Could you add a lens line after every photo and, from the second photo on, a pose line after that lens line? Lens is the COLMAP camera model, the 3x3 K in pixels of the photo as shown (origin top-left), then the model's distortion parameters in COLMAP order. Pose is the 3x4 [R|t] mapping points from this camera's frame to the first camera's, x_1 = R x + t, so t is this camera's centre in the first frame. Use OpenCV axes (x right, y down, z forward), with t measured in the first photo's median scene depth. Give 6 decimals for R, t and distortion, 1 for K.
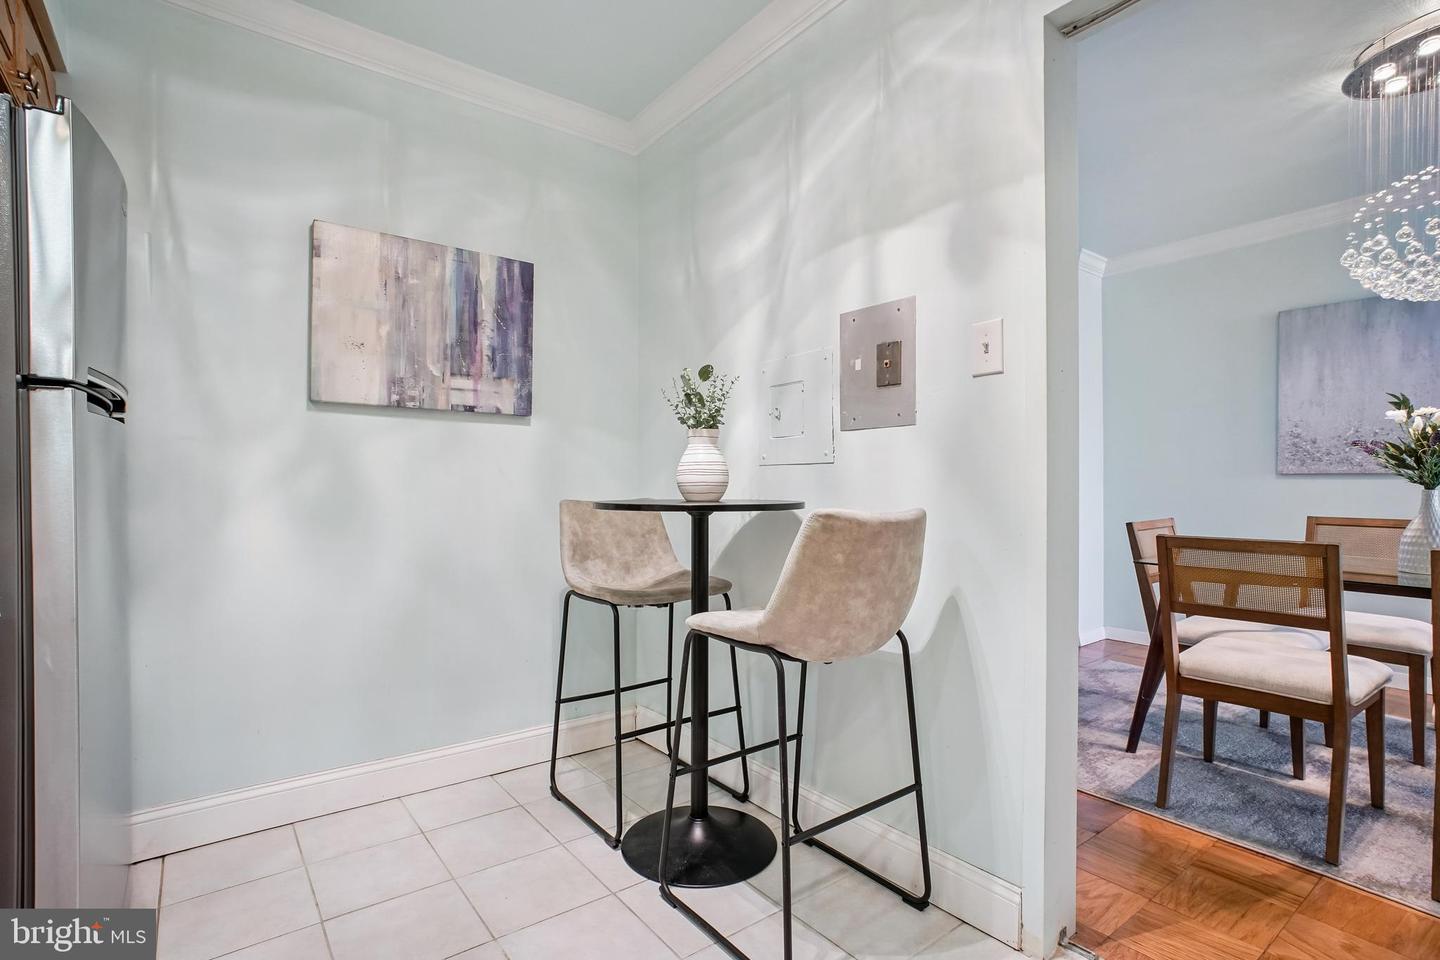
lens RADIAL K [[704.1, 0, 723.0], [0, 704.1, 485.7], [0, 0, 1]] dist [-0.006329, -0.000676]
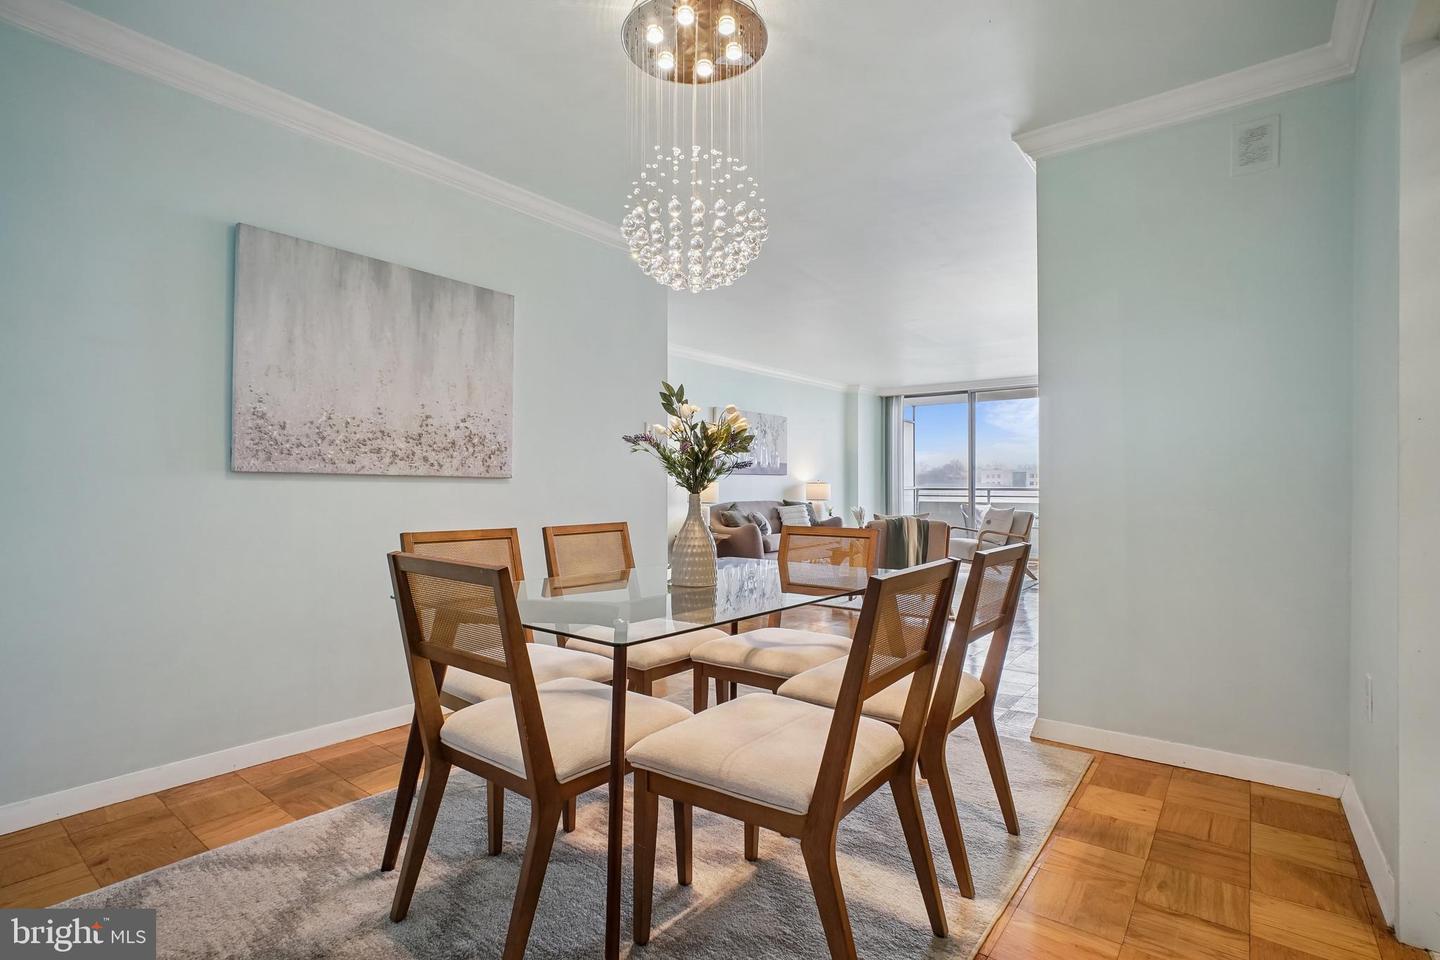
lens RADIAL K [[704.1, 0, 723.8], [0, 704.1, 475.9], [0, 0, 1]] dist [-0.006329, -0.000676]
pose [[-0.261093, 0.003716, 0.965307, 0.051098], [-0.004439, 0.999977, -0.005050, -0.012086], [-0.965303, -0.005603, -0.261070, 0.765835]]
